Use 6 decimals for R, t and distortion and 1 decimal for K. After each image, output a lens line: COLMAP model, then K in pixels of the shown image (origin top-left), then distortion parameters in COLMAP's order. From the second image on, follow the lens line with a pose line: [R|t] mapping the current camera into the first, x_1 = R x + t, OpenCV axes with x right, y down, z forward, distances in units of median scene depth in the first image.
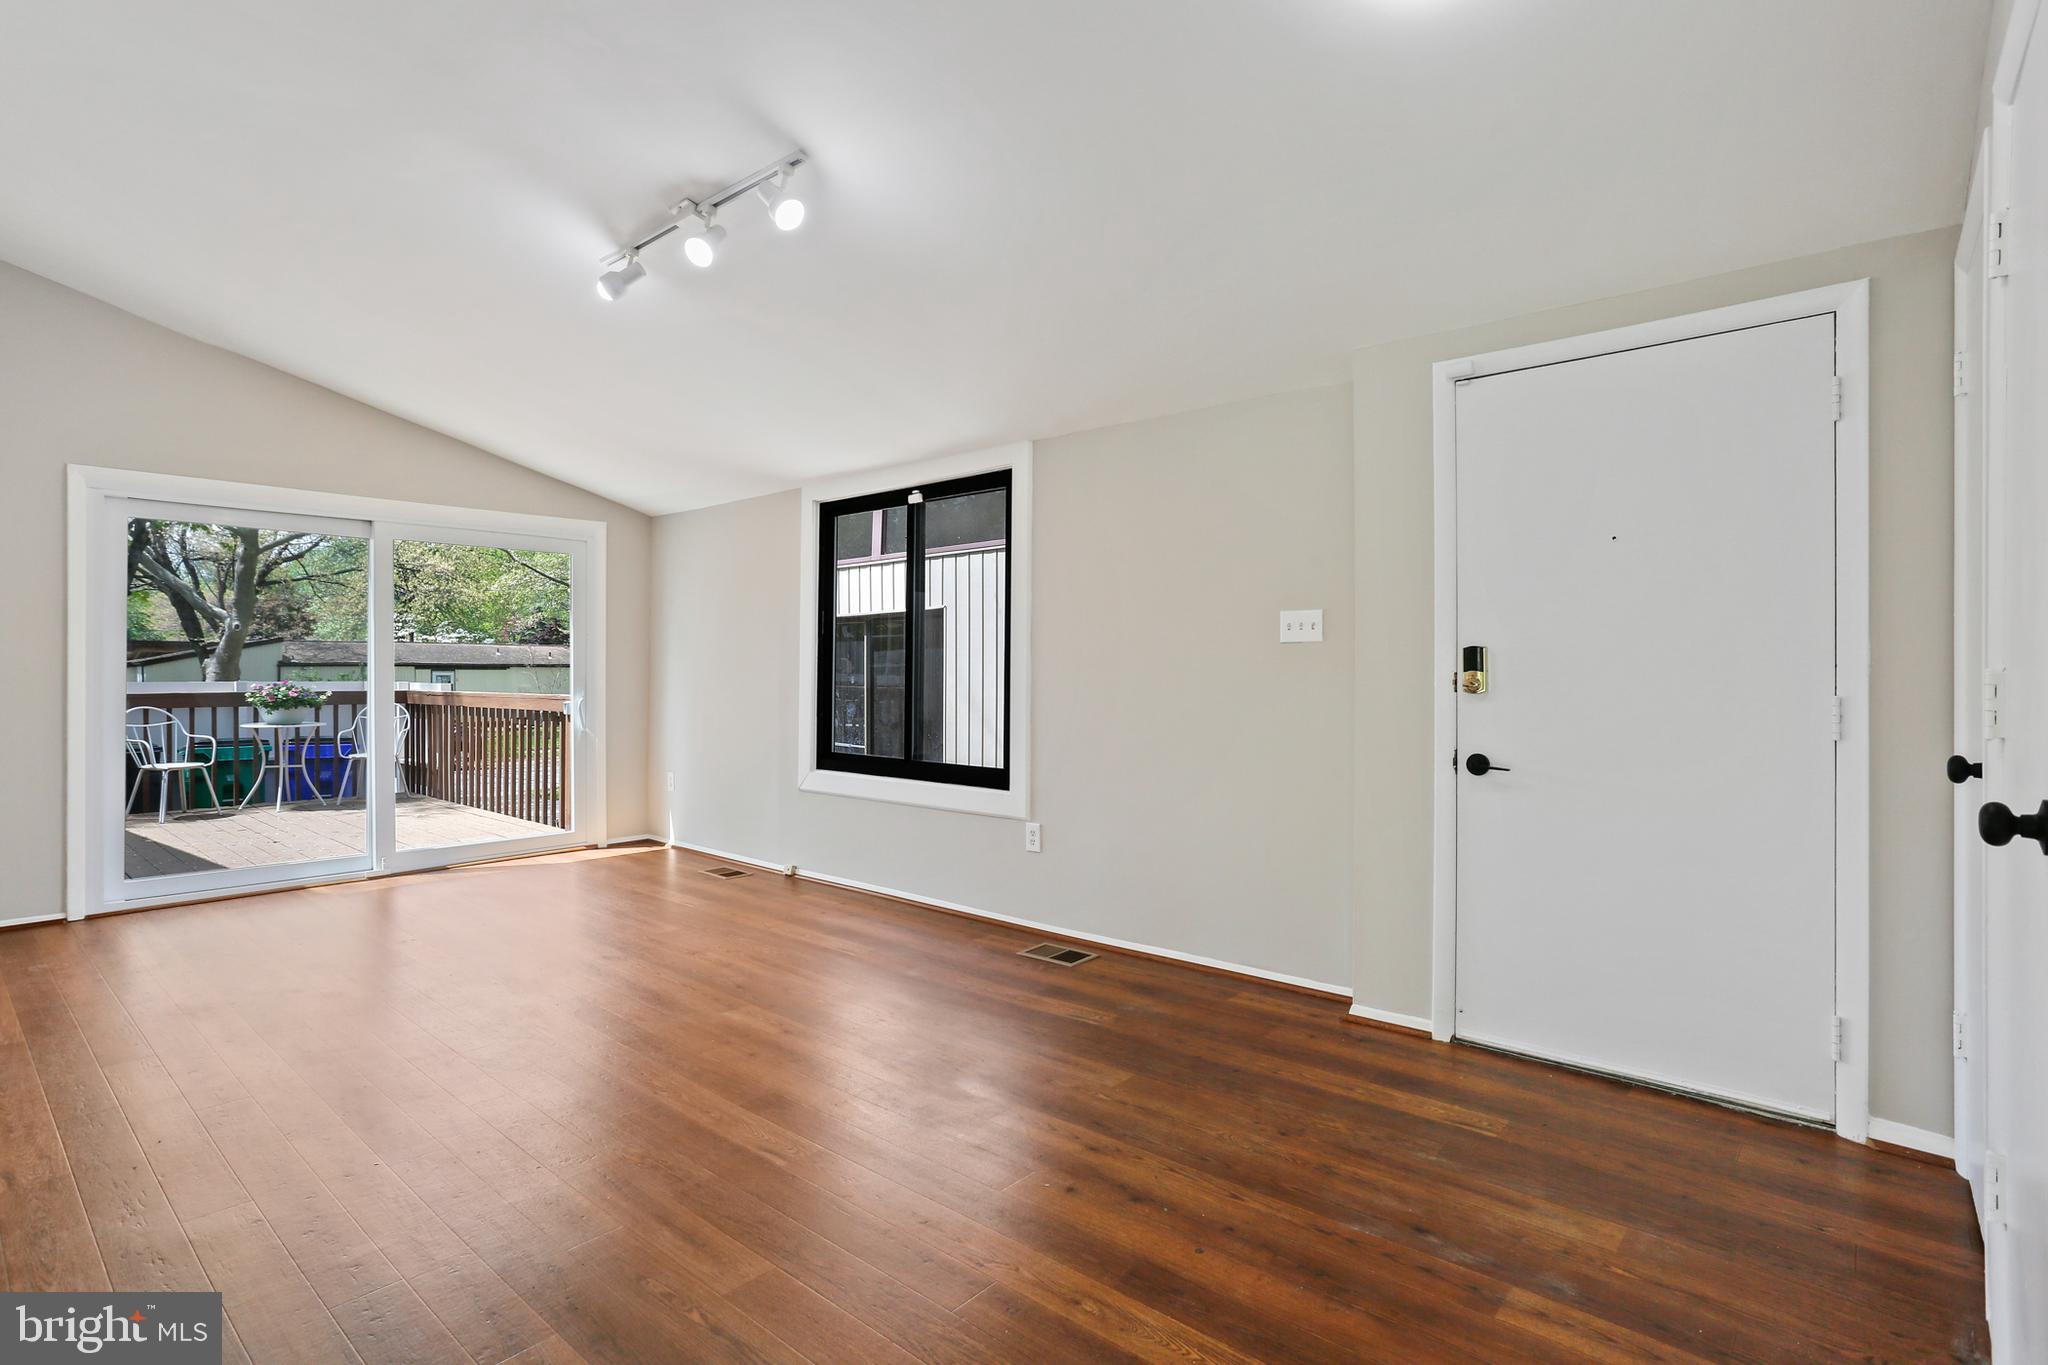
lens RADIAL K [[991.1, 0, 1015.8], [0, 991.1, 672.2], [0, 0, 1]] dist [-0.049465, 0.026420]
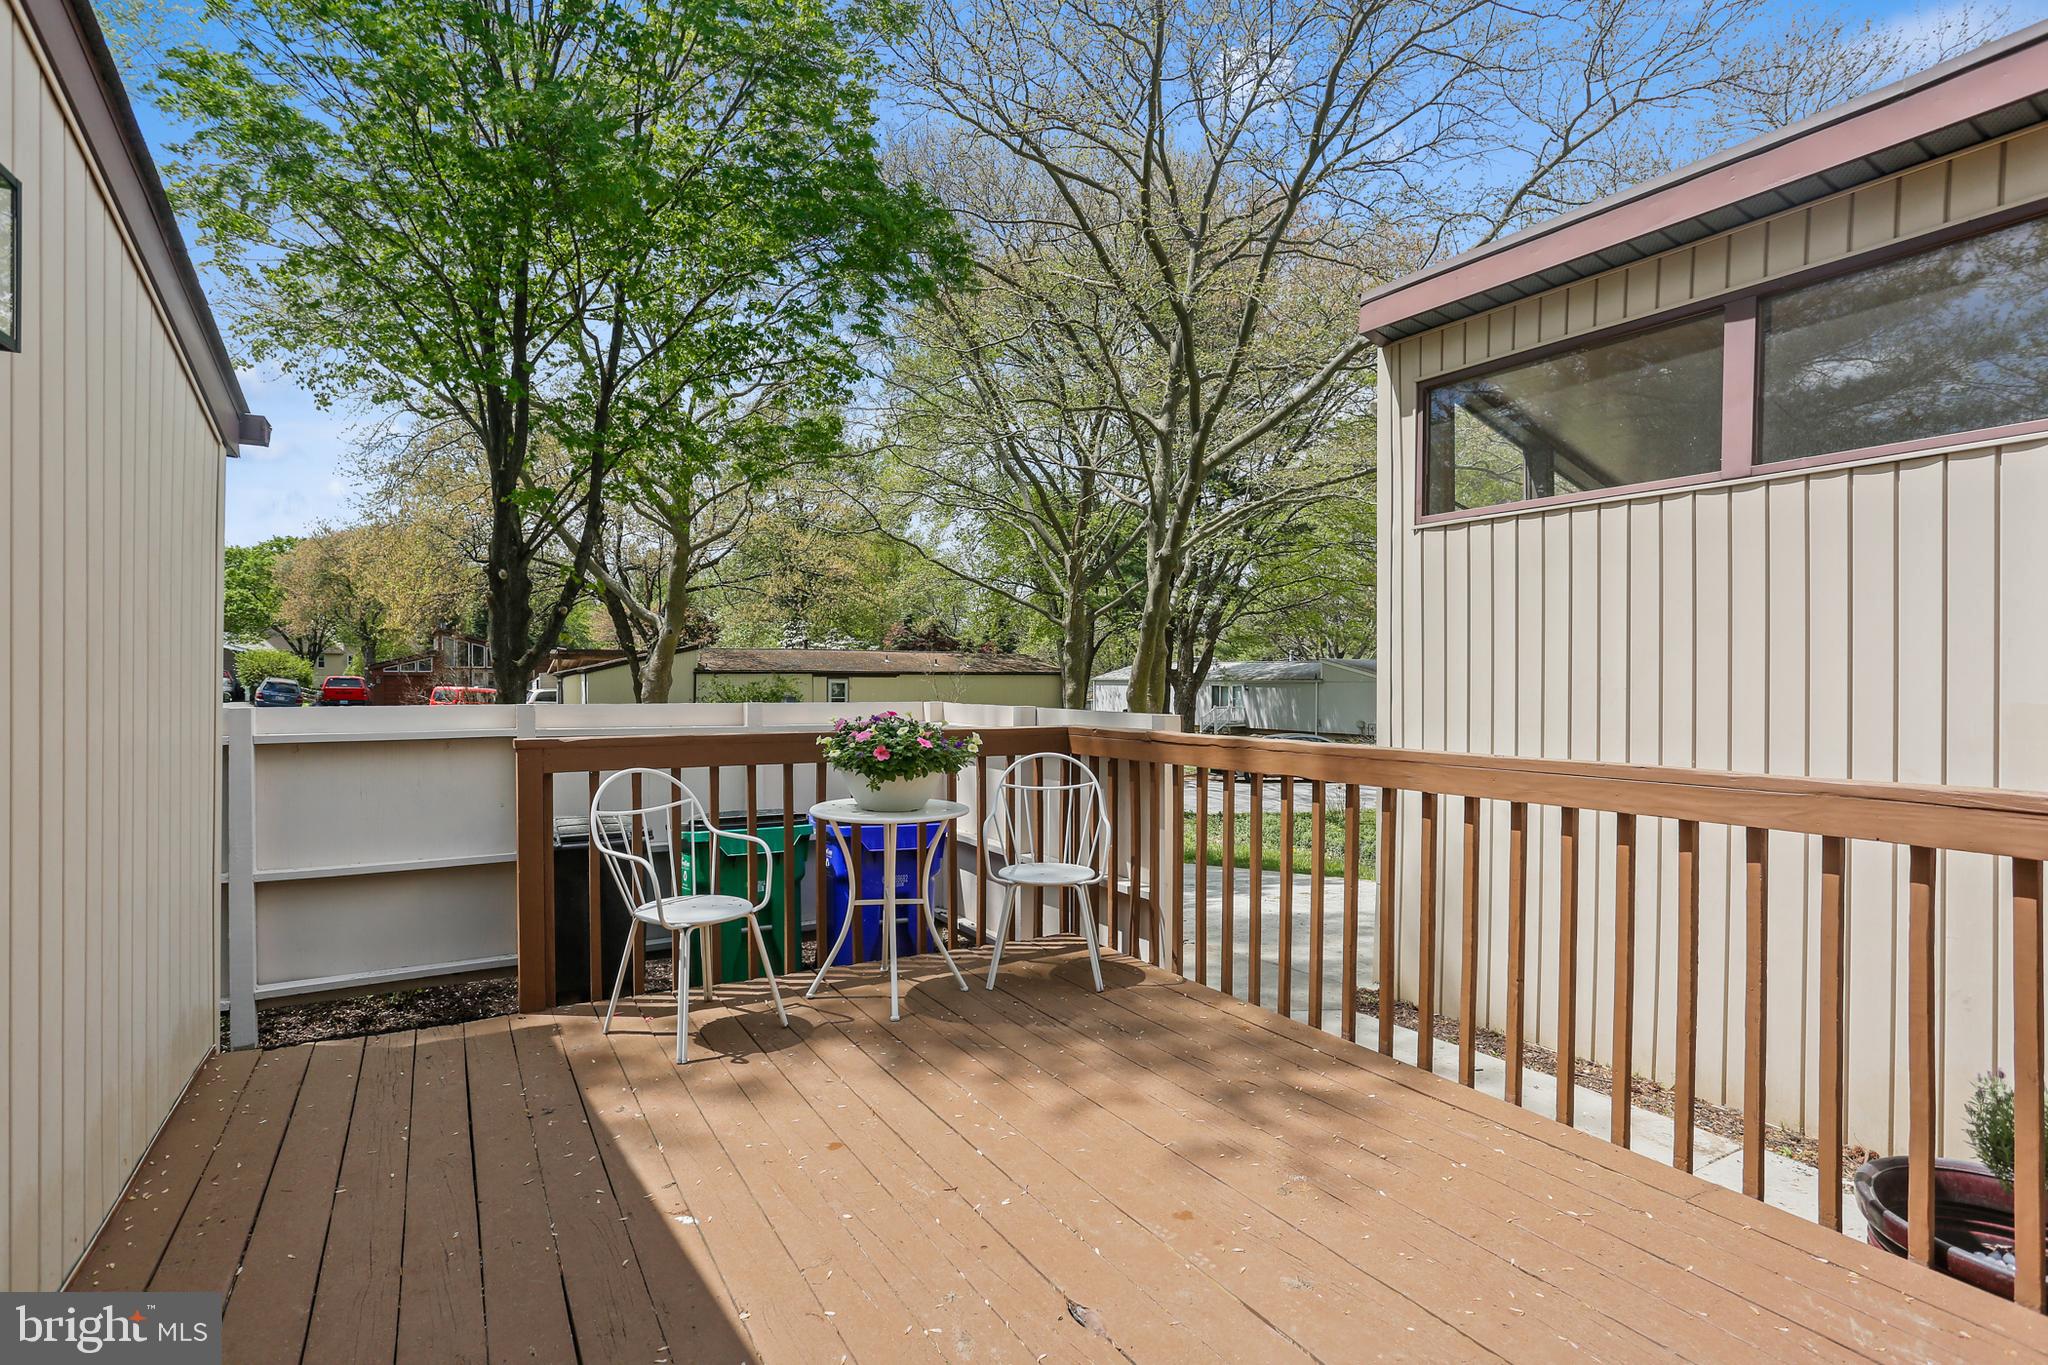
lens RADIAL K [[991.1, 0, 1015.8], [0, 991.1, 672.2], [0, 0, 1]] dist [-0.049465, 0.026420]
pose [[0.950419, -0.003001, -0.310957, -0.140962], [0.001128, 0.999980, -0.006205, -0.001255], [0.310970, 0.005547, 0.950404, 0.148518]]
